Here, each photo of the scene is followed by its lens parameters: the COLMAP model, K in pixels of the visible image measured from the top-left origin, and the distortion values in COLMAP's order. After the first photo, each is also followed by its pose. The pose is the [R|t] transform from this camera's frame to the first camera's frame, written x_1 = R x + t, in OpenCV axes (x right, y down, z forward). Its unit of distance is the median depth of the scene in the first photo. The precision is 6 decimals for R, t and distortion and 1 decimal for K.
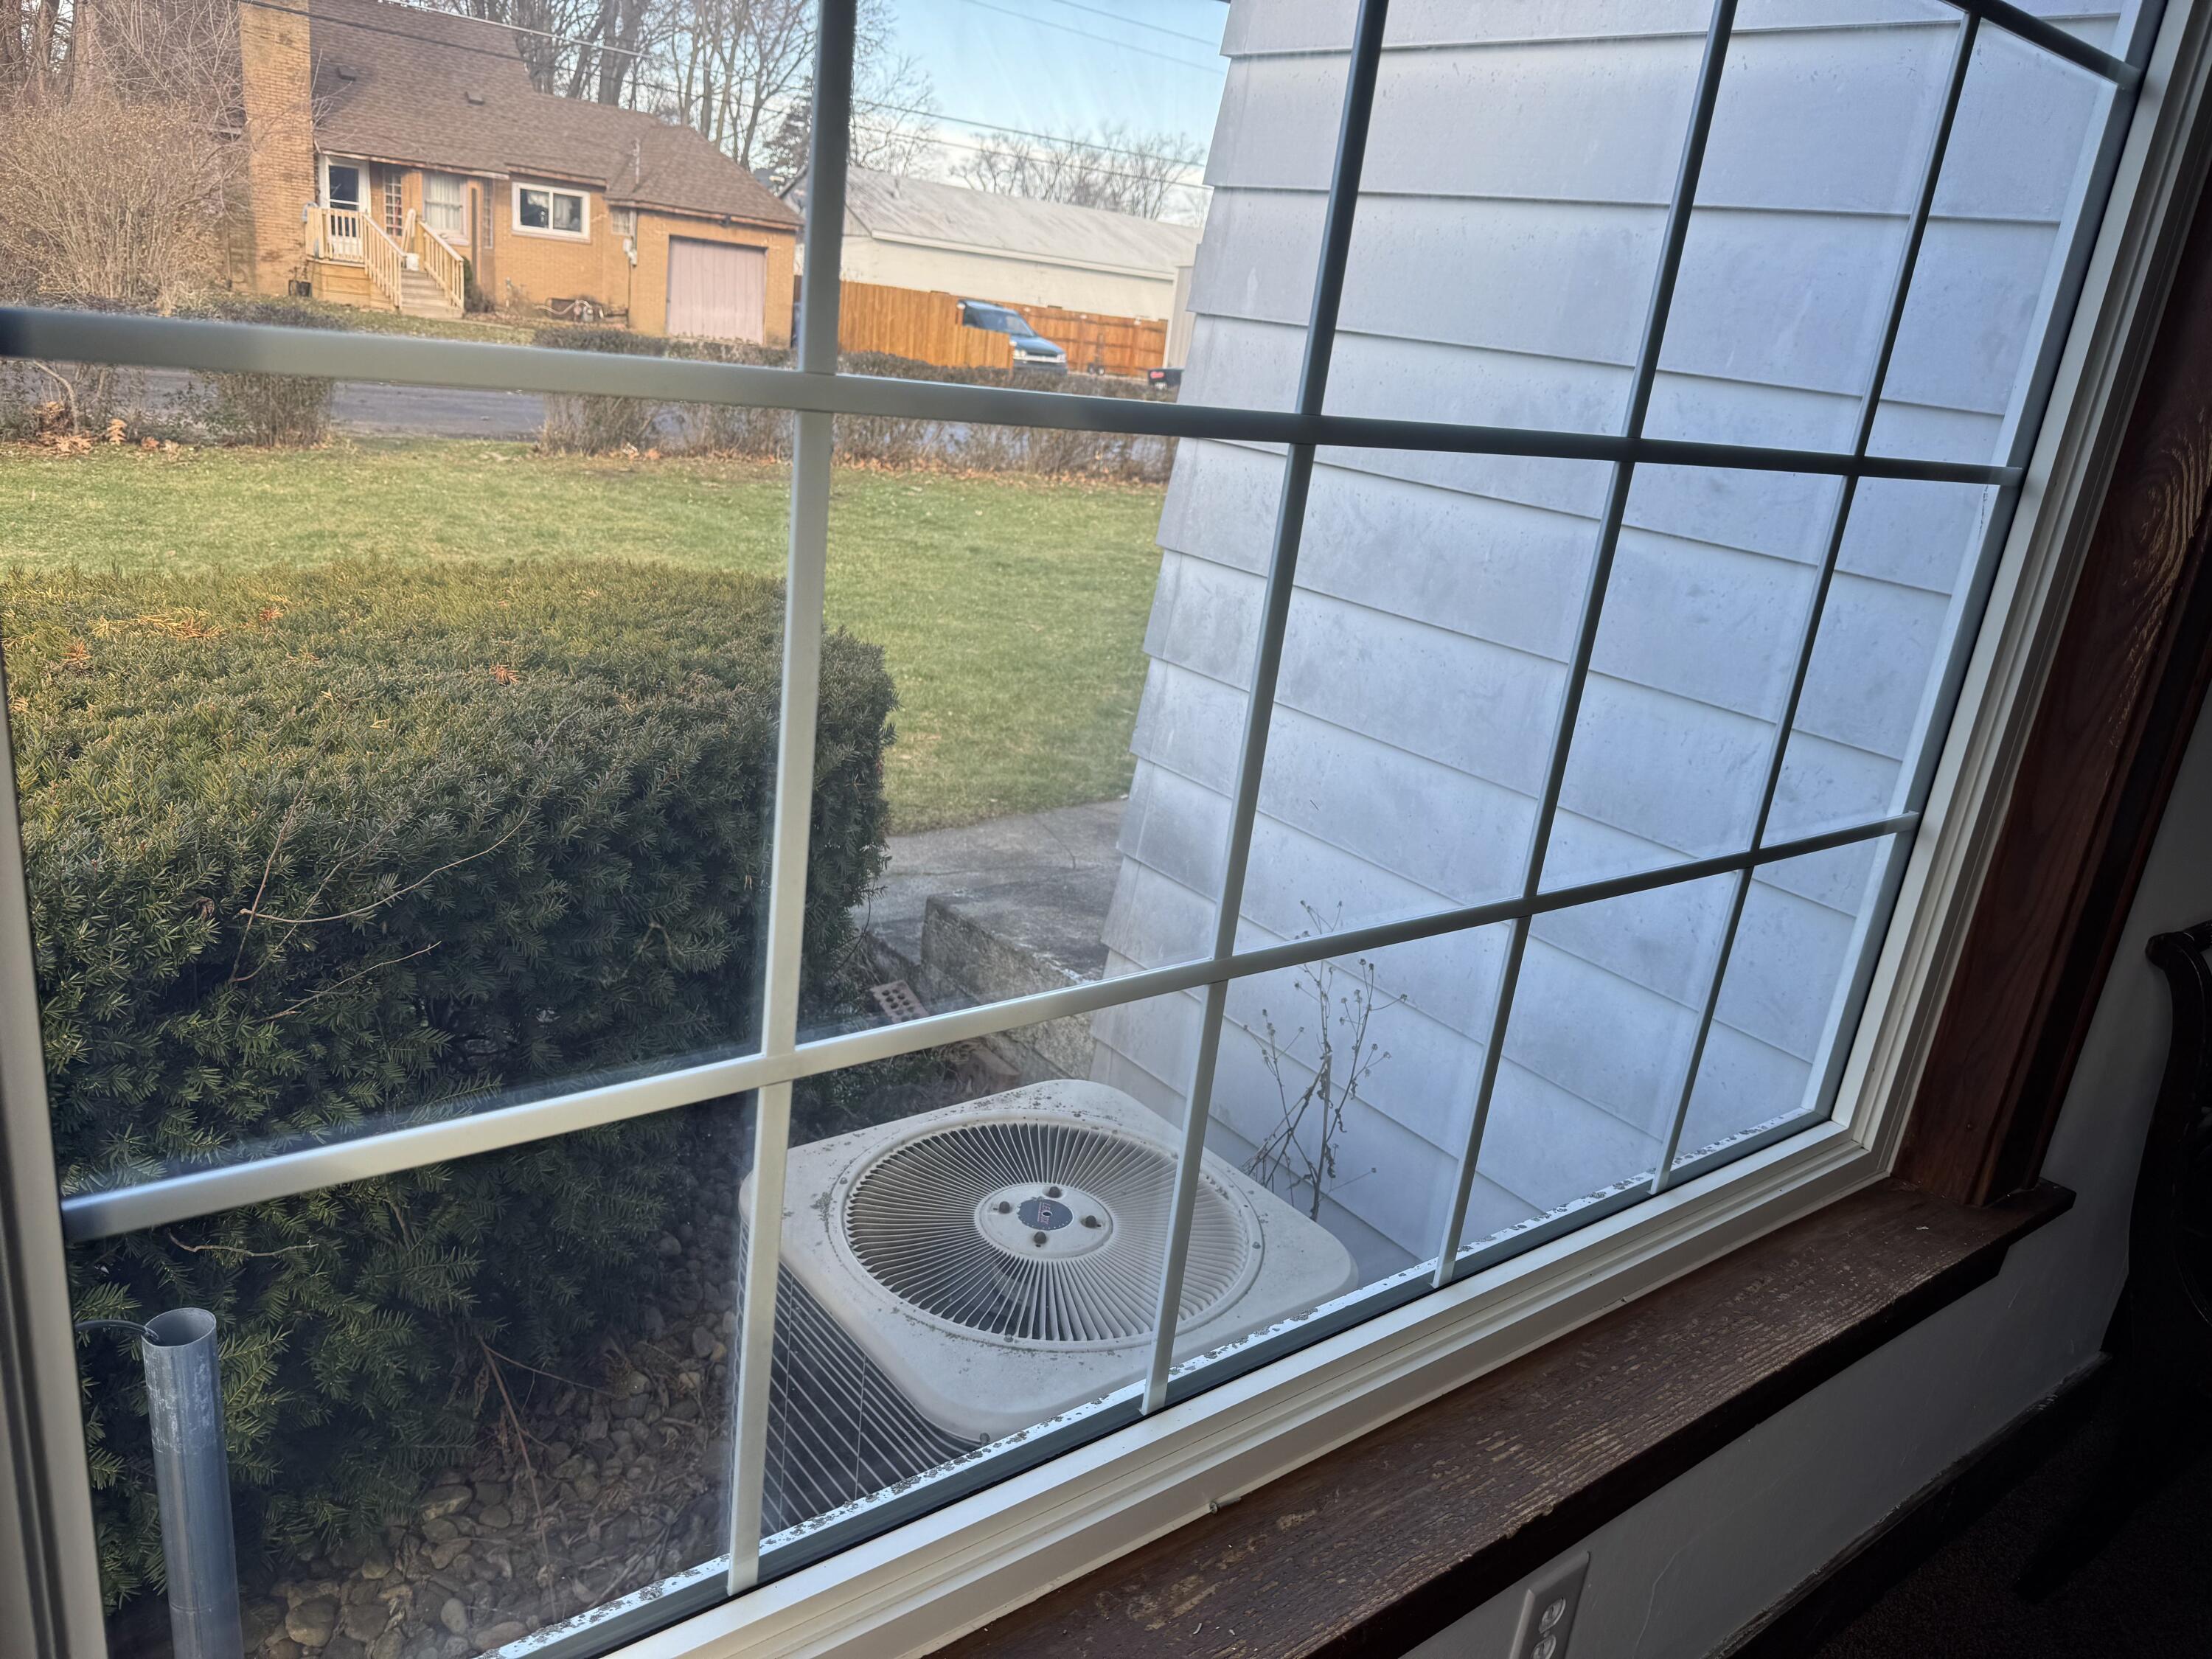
lens RADIAL K [[1589.5, 0, 1107.8], [0, 1589.5, 832.4], [0, 0, 1]] dist [0.001012, -0.004809]
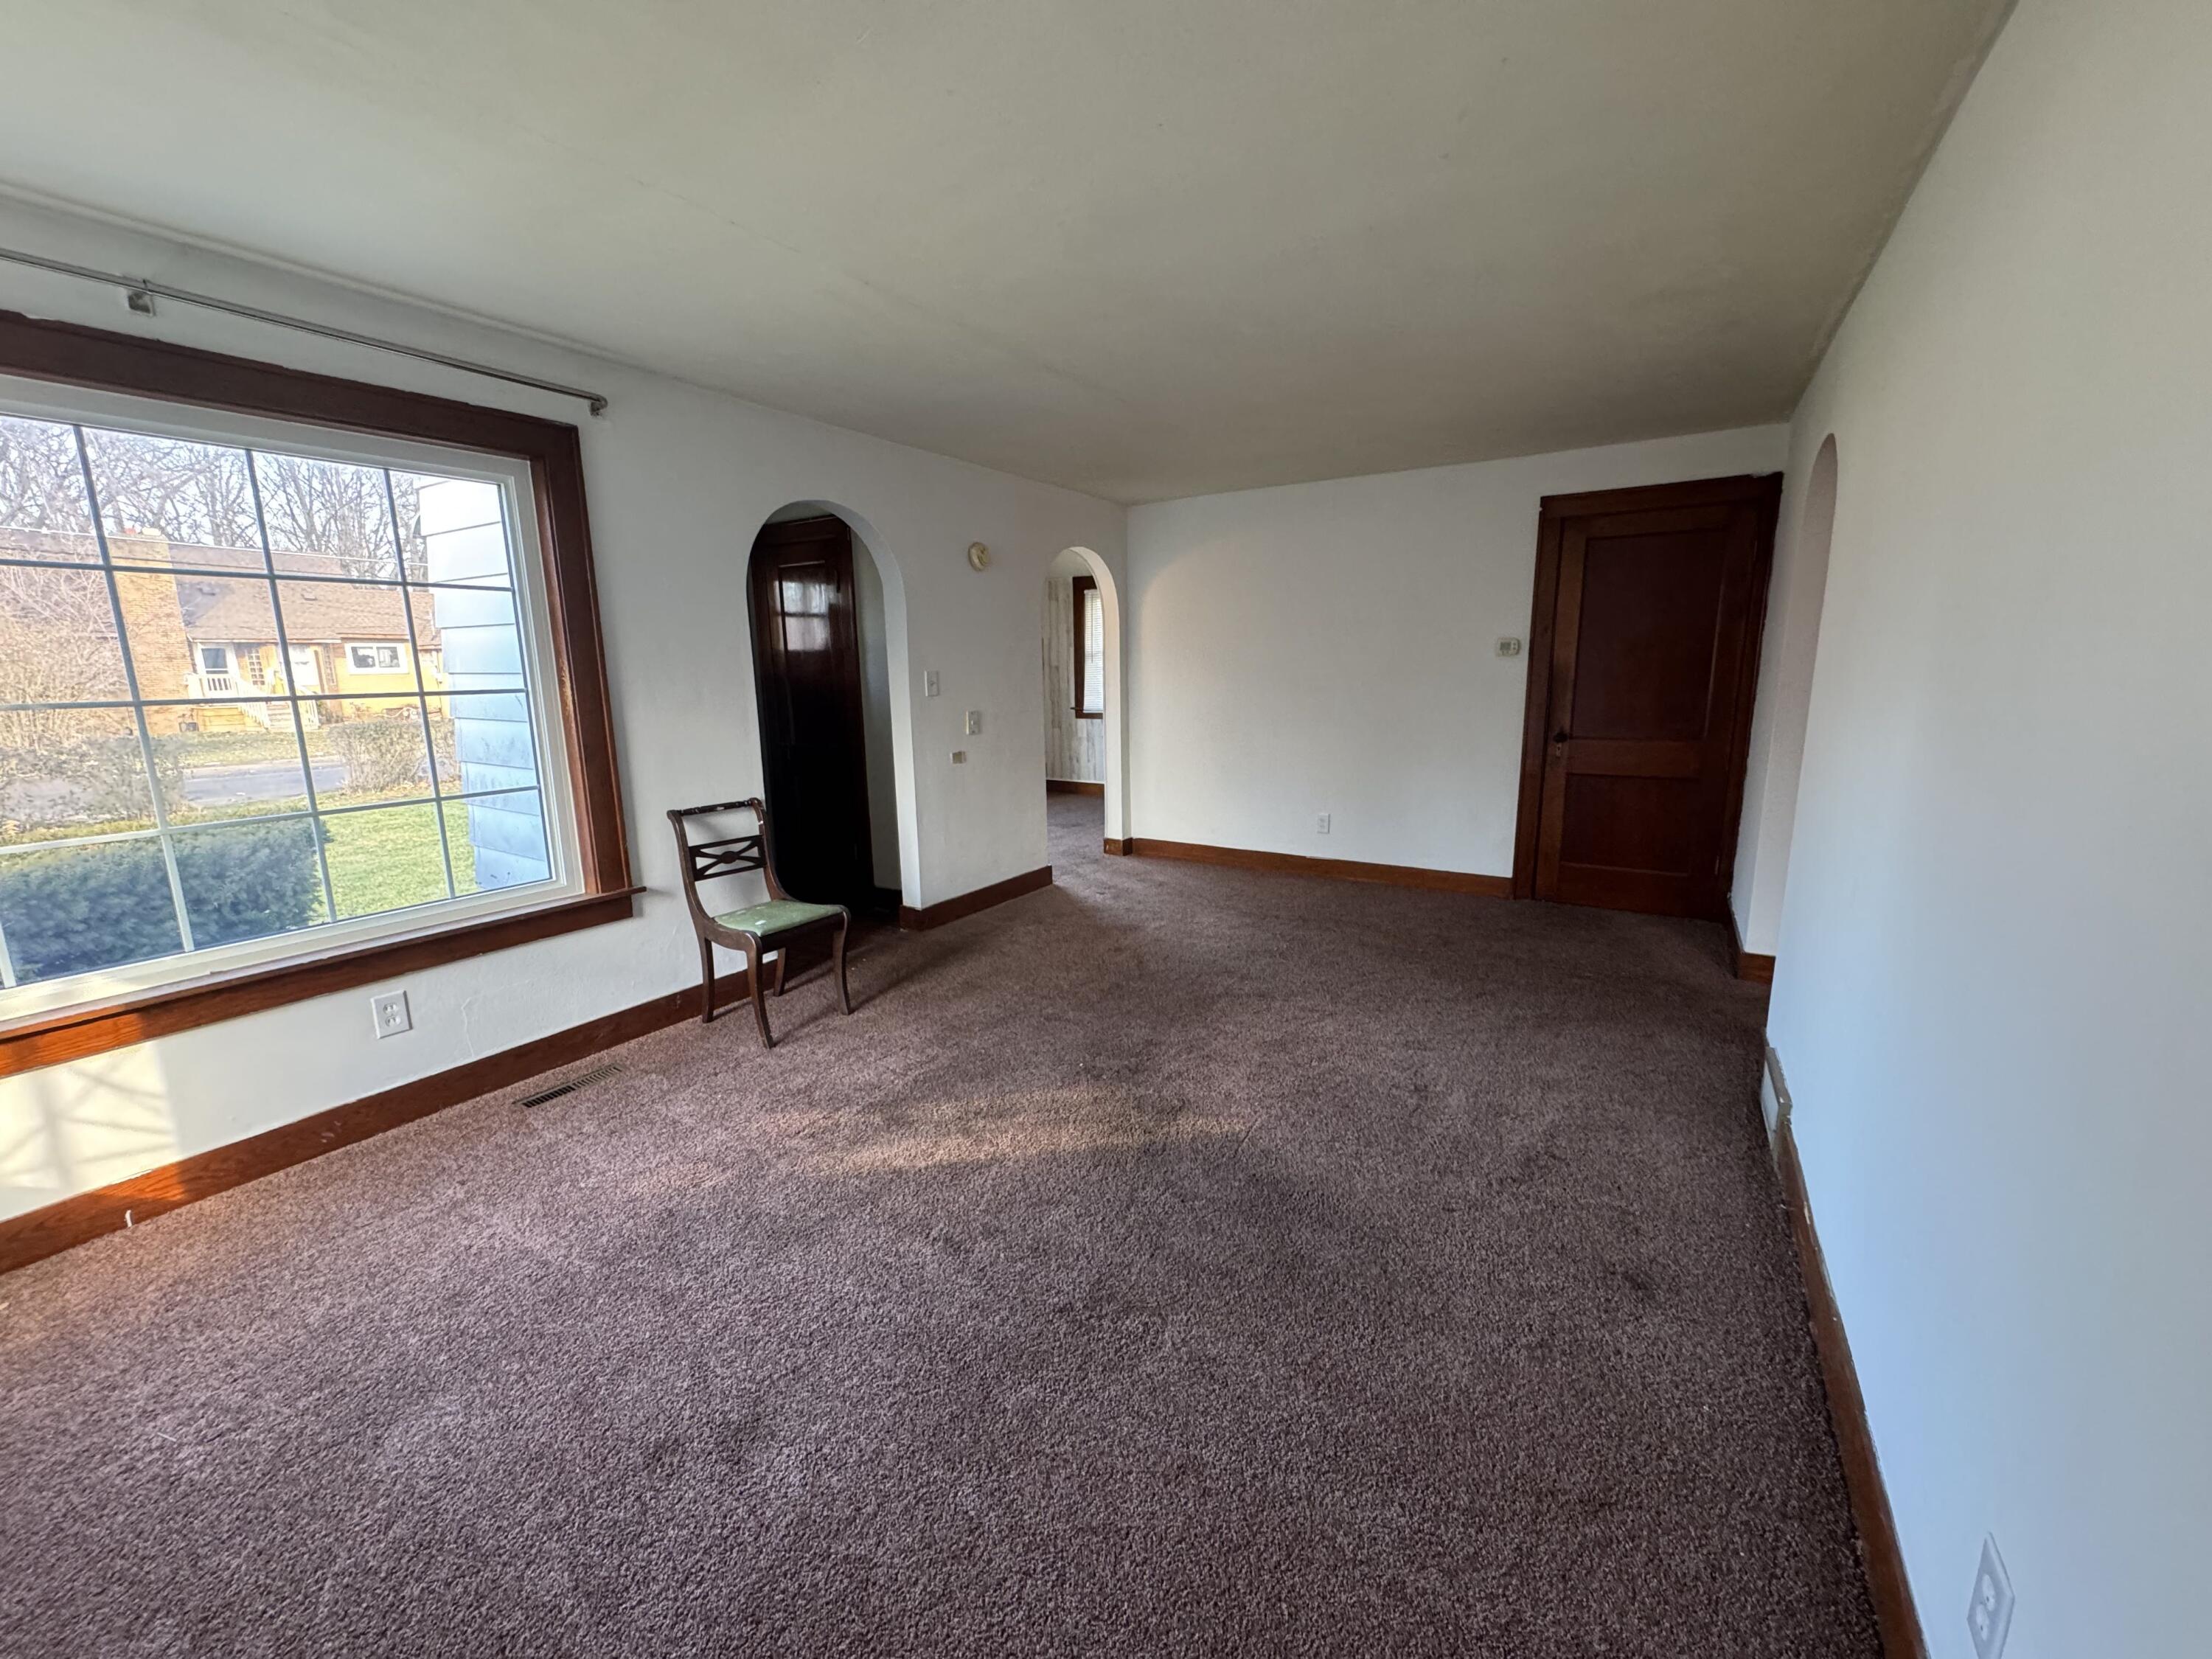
lens RADIAL K [[887.3, 0, 1111.6], [0, 887.3, 827.6], [0, 0, 1]] dist [-0.000636, -0.000033]
pose [[0.933330, -0.190261, 0.304459, 0.044801], [0.224517, 0.971062, -0.081432, 0.022238], [-0.280155, 0.144359, 0.949038, -0.049770]]
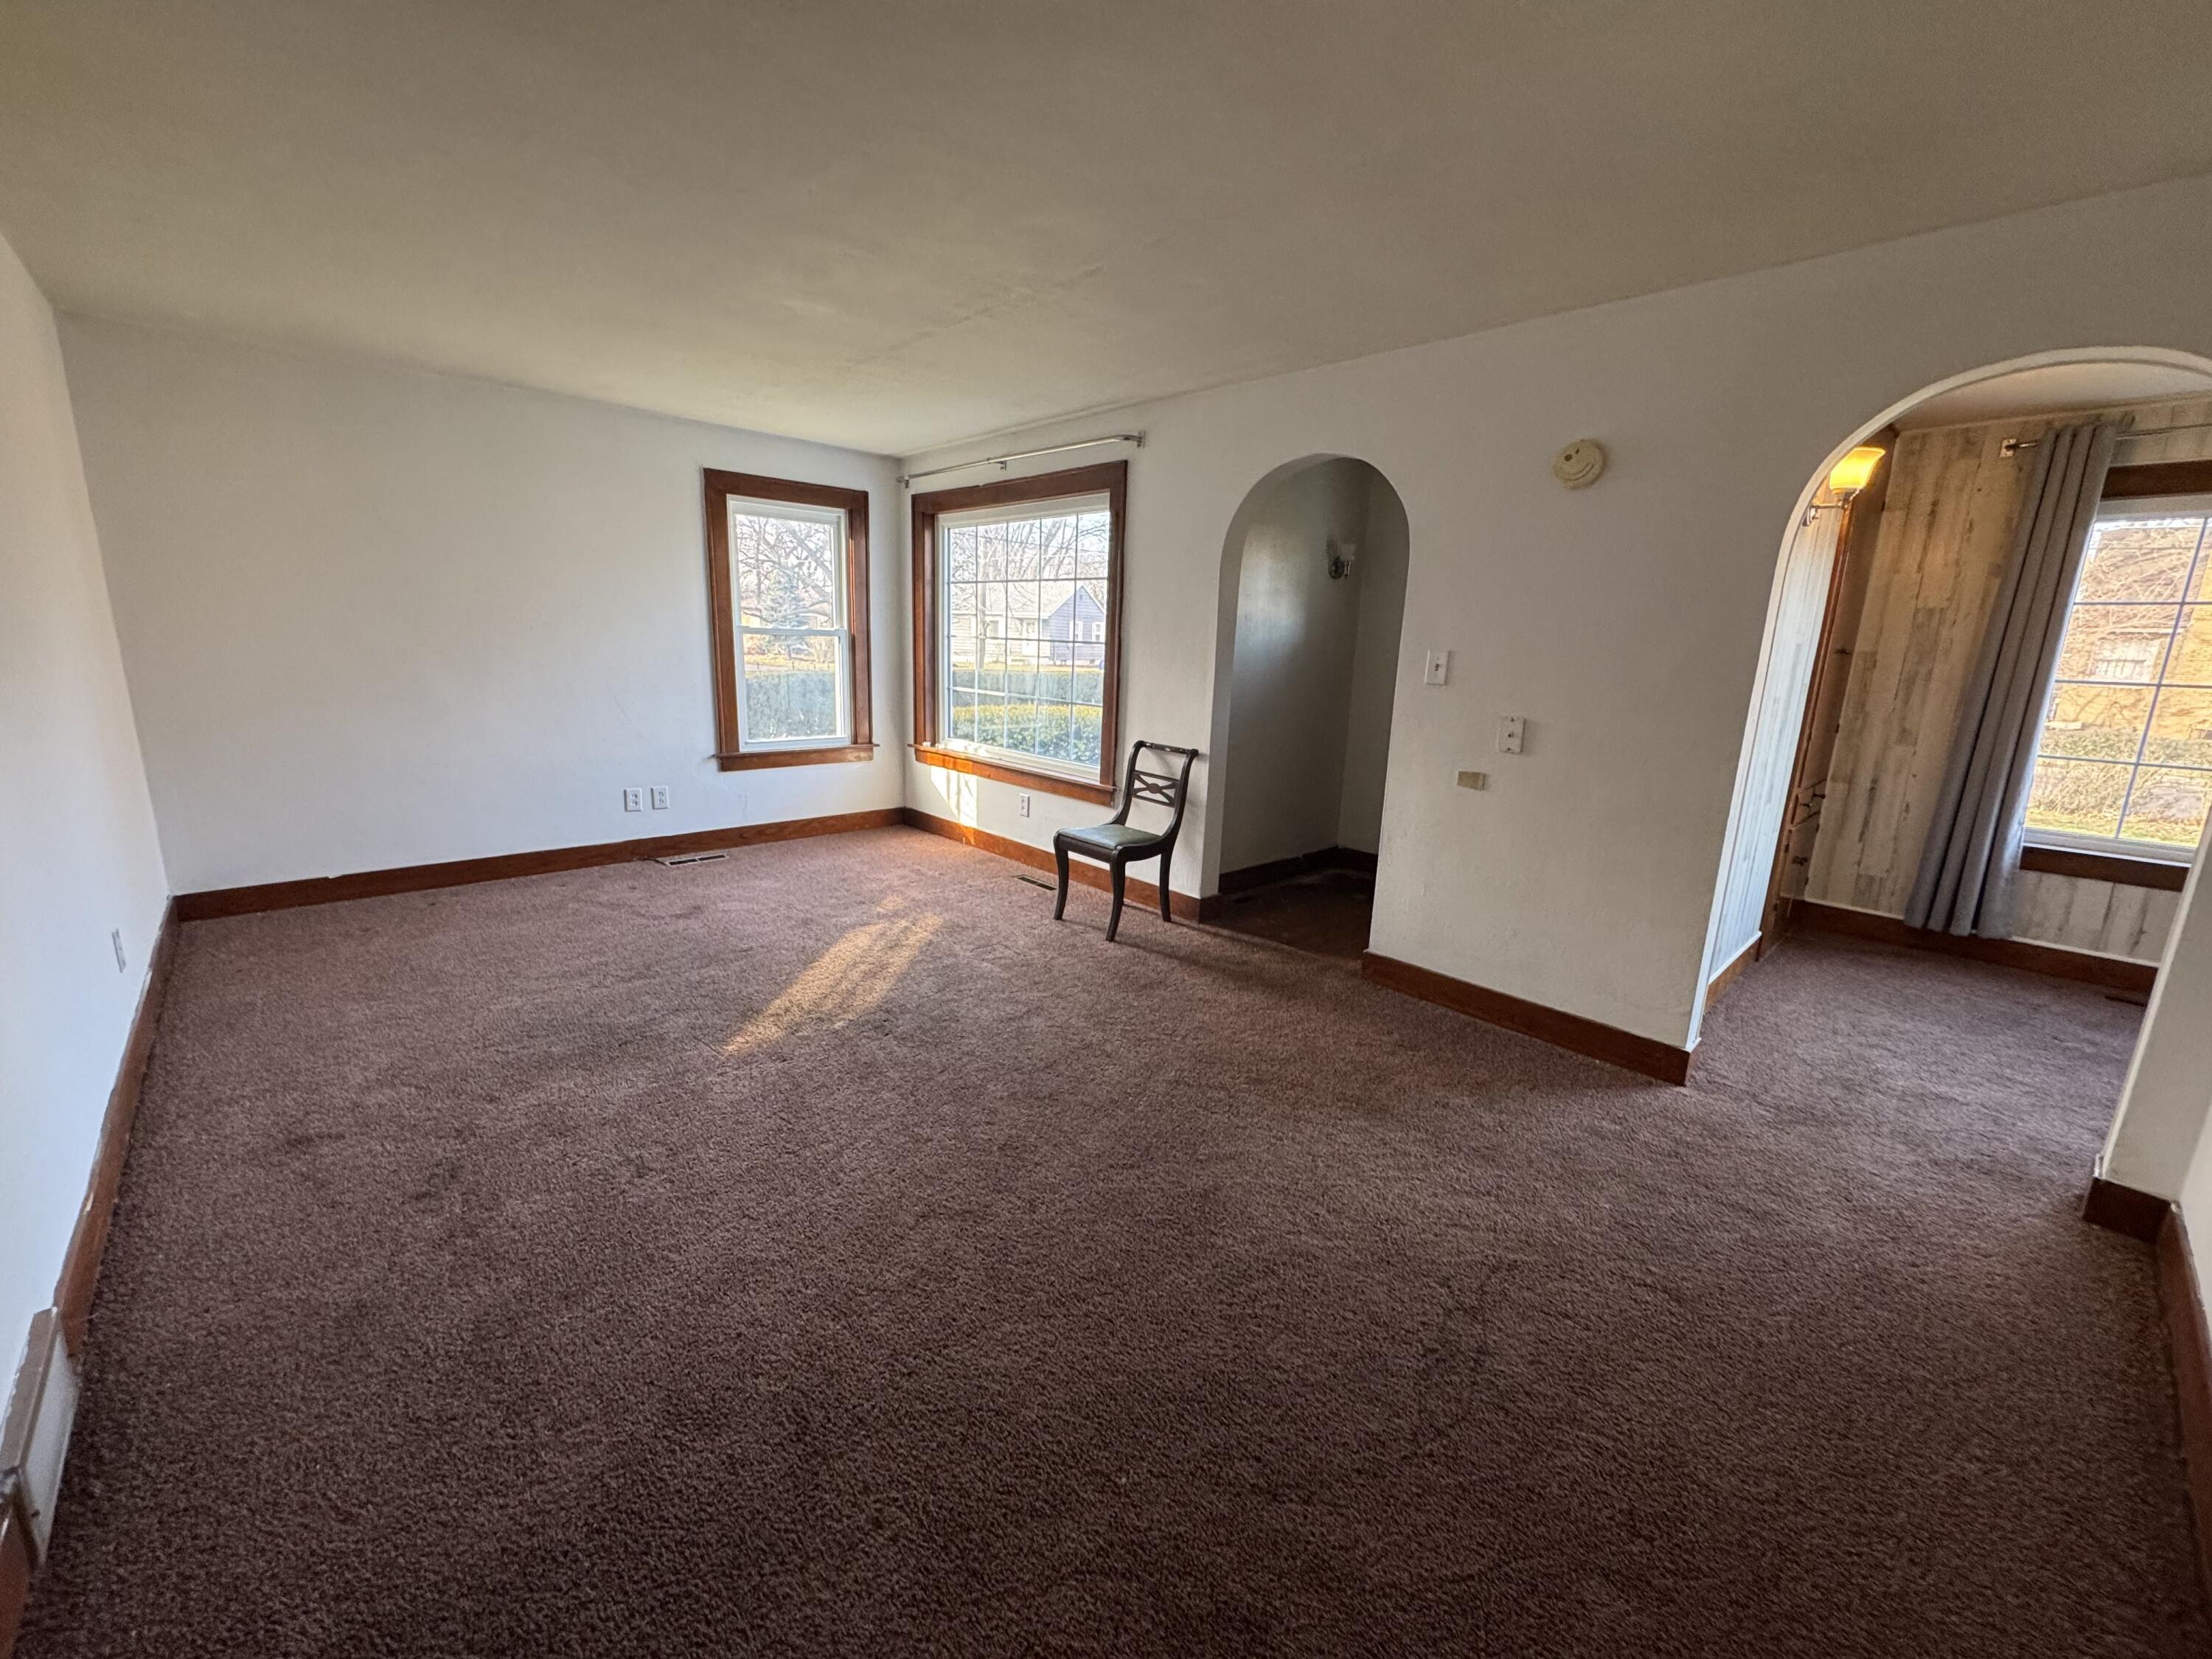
lens RADIAL K [[887.3, 0, 1117.6], [0, 887.3, 832.9], [0, 0, 1]] dist [-0.000636, -0.000033]
pose [[0.087318, 0.097736, -0.991374, 0.787218], [-0.345381, 0.936419, 0.061897, -0.076652], [0.934391, 0.336997, 0.115522, 0.563053]]
